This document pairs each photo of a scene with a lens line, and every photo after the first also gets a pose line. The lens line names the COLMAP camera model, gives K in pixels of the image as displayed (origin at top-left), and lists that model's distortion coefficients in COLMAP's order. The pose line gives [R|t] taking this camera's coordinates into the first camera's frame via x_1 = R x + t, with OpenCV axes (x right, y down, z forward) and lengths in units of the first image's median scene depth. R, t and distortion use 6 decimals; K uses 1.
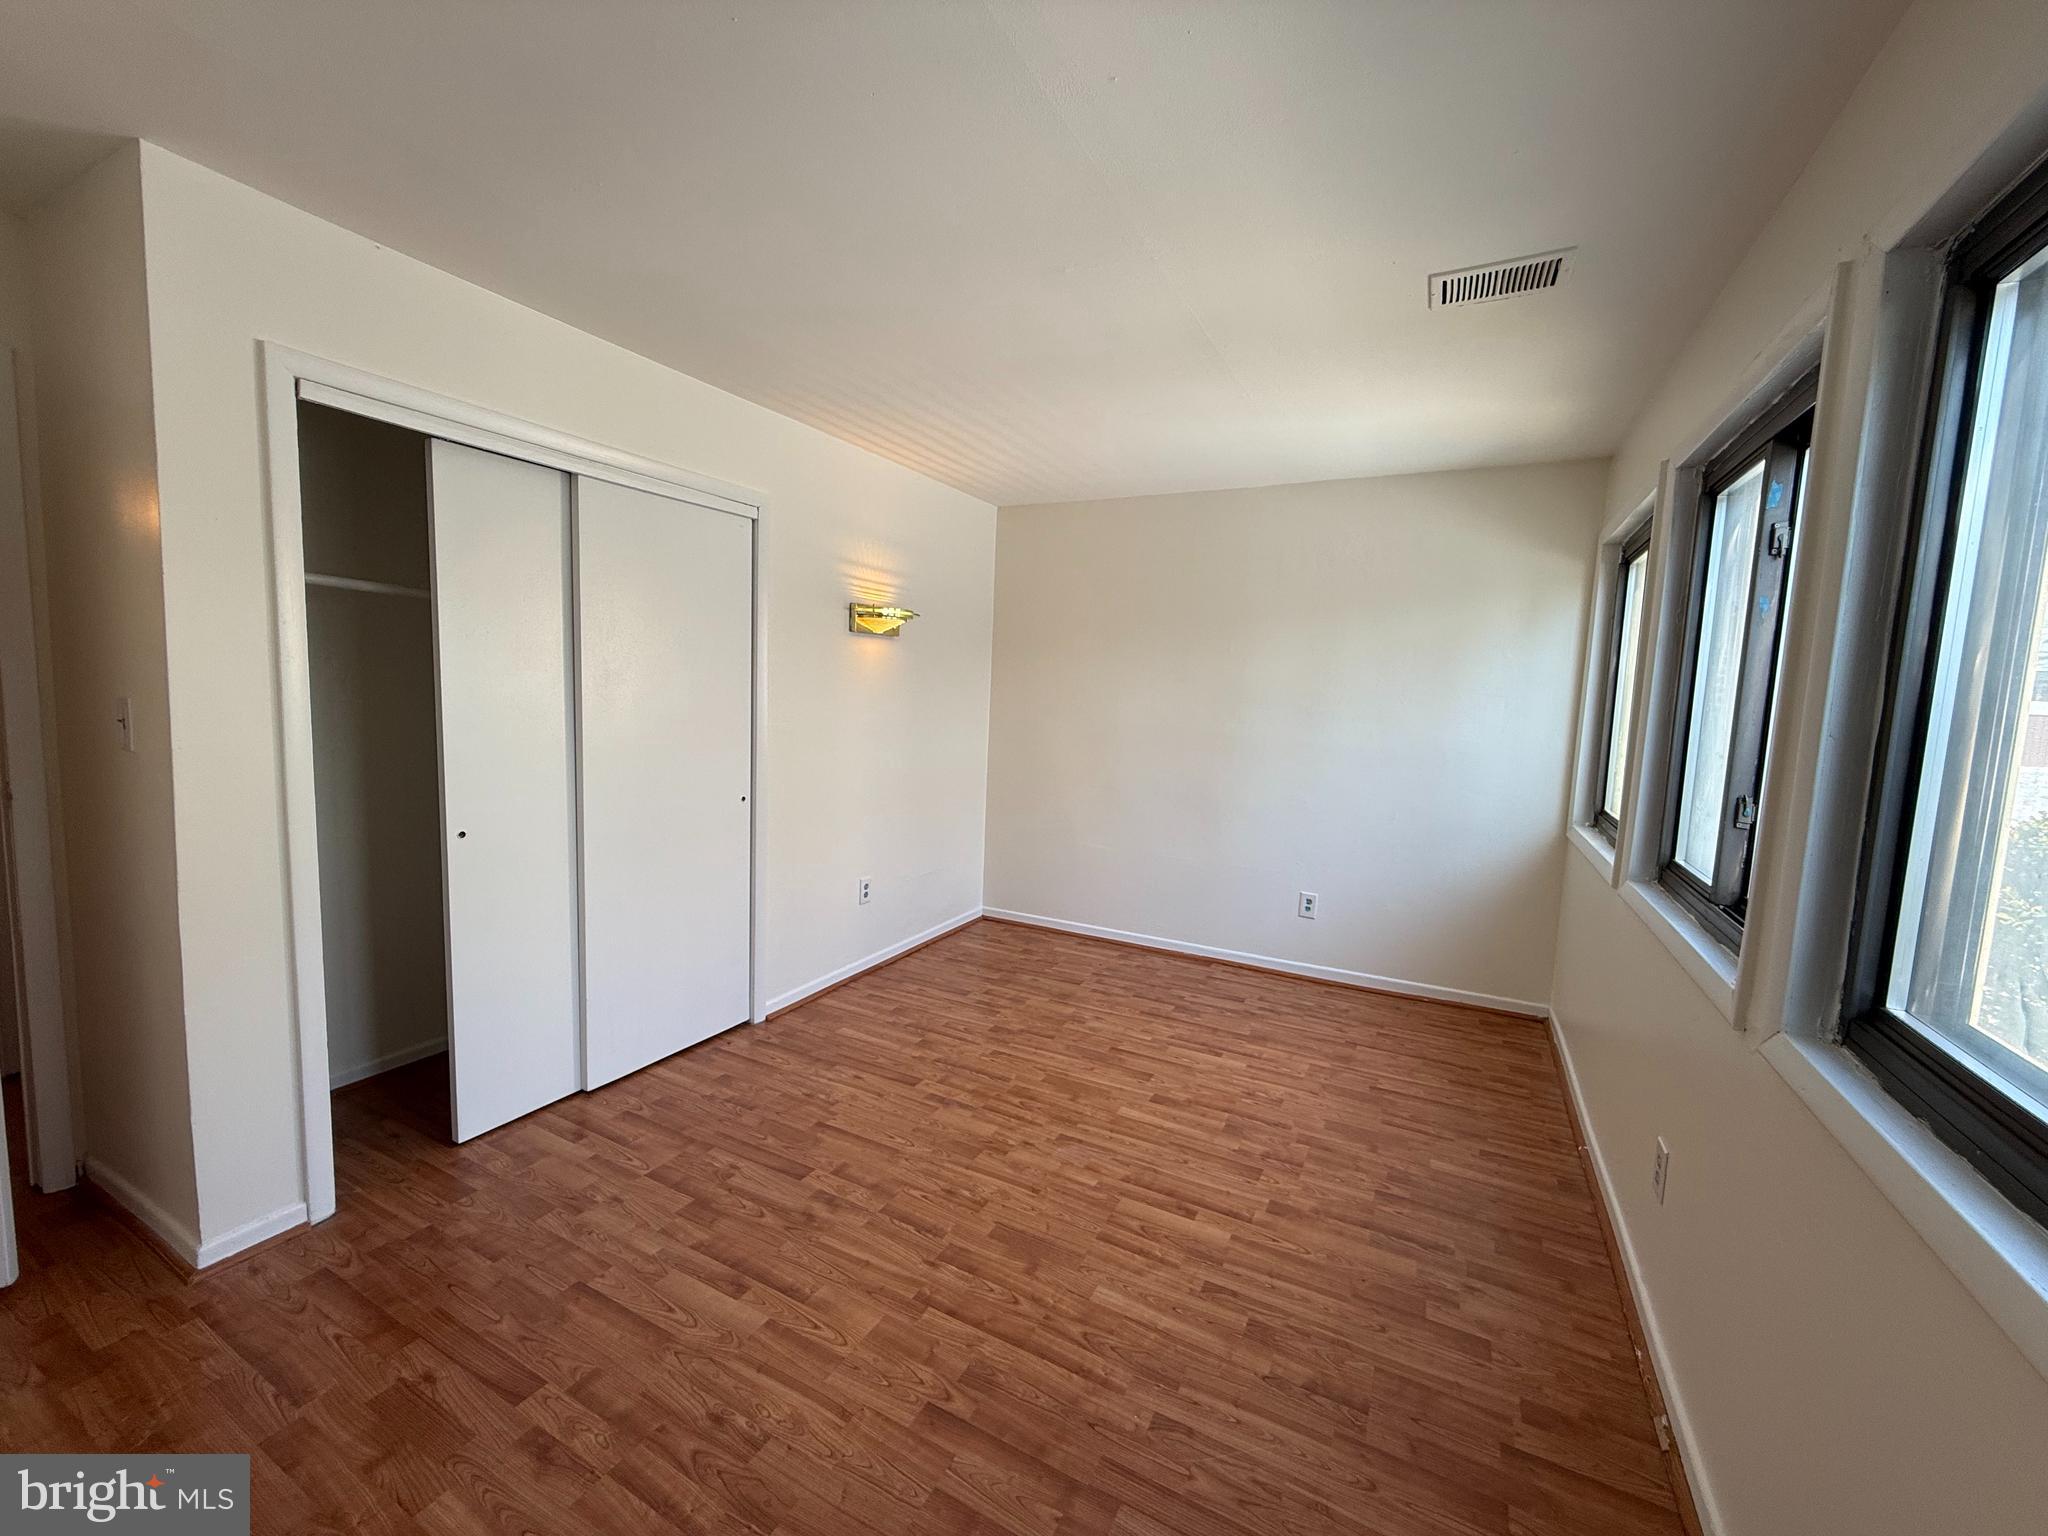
lens RADIAL K [[817.7, 0, 1022.6], [0, 817.7, 771.0], [0, 0, 1]] dist [0.001448, -0.000049]
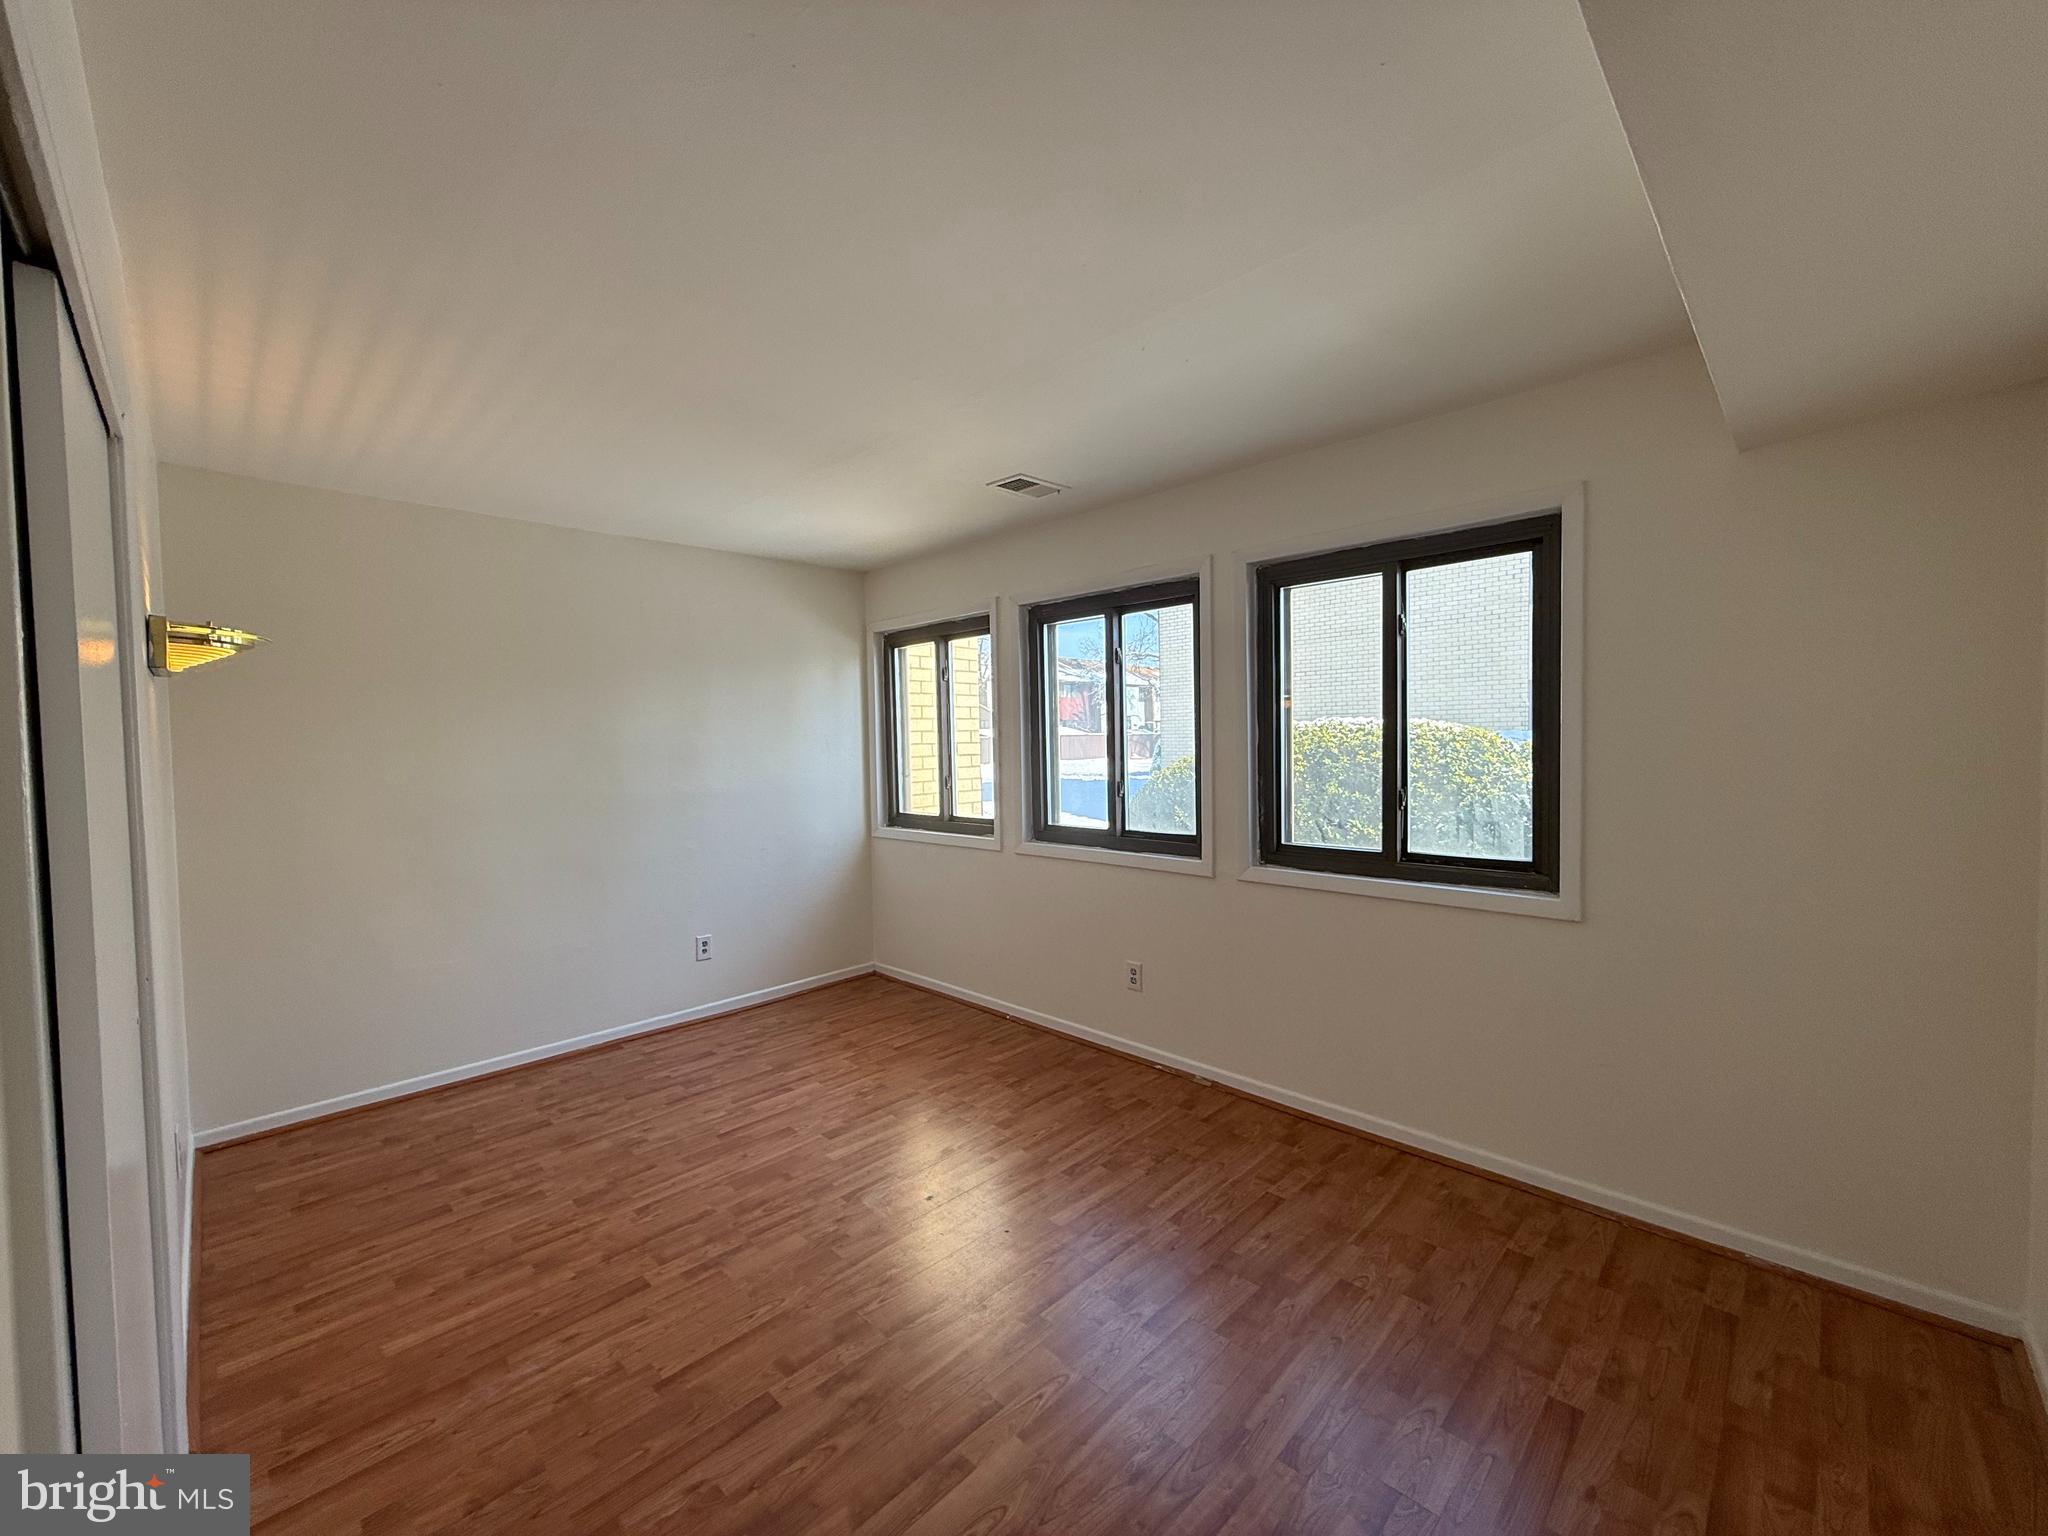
lens RADIAL K [[817.7, 0, 1022.6], [0, 817.7, 771.0], [0, 0, 1]] dist [0.001448, -0.000049]
pose [[0.287428, -0.076726, 0.954724, -0.587730], [0.128185, 0.990901, 0.041042, -0.056088], [-0.949186, 0.110585, 0.294648, 0.333463]]
